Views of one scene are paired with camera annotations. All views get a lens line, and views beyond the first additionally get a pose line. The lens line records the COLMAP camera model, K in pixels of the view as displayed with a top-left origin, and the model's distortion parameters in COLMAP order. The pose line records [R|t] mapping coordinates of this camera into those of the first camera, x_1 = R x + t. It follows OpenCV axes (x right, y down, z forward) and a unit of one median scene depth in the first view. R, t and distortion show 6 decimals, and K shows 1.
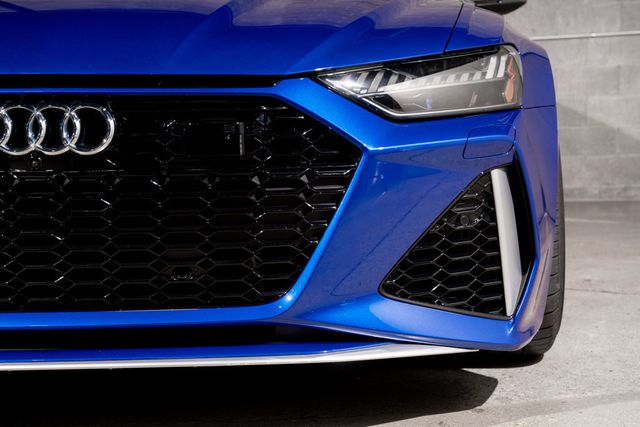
lens RADIAL K [[1015.8, 0, 320.0], [0, 1015.8, 213.5], [0, 0, 1]] dist [0.206160, 0.182686]
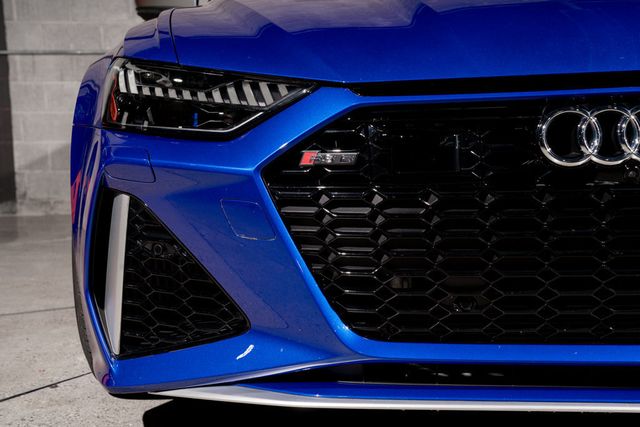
lens RADIAL K [[1015.8, 0, 320.0], [0, 1015.8, 213.5], [0, 0, 1]] dist [0.206160, 0.182686]
pose [[0.997094, -0.007495, 0.075811, -0.538620], [0.007597, 0.999971, -0.001055, -0.014566], [-0.075801, 0.001628, 0.997122, 0.133211]]
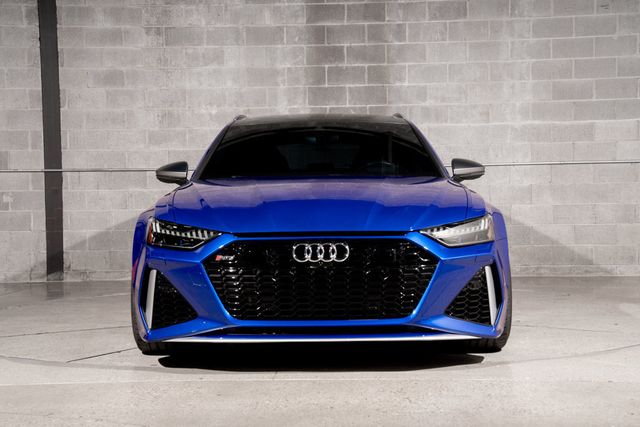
lens RADIAL K [[1015.8, 0, 320.0], [0, 1015.8, 213.5], [0, 0, 1]] dist [0.206160, 0.182686]
pose [[0.997063, 0.005841, 0.076359, -0.430357], [-0.000414, 0.997484, -0.070891, 0.006166], [-0.076580, 0.070651, 0.994557, -1.483959]]
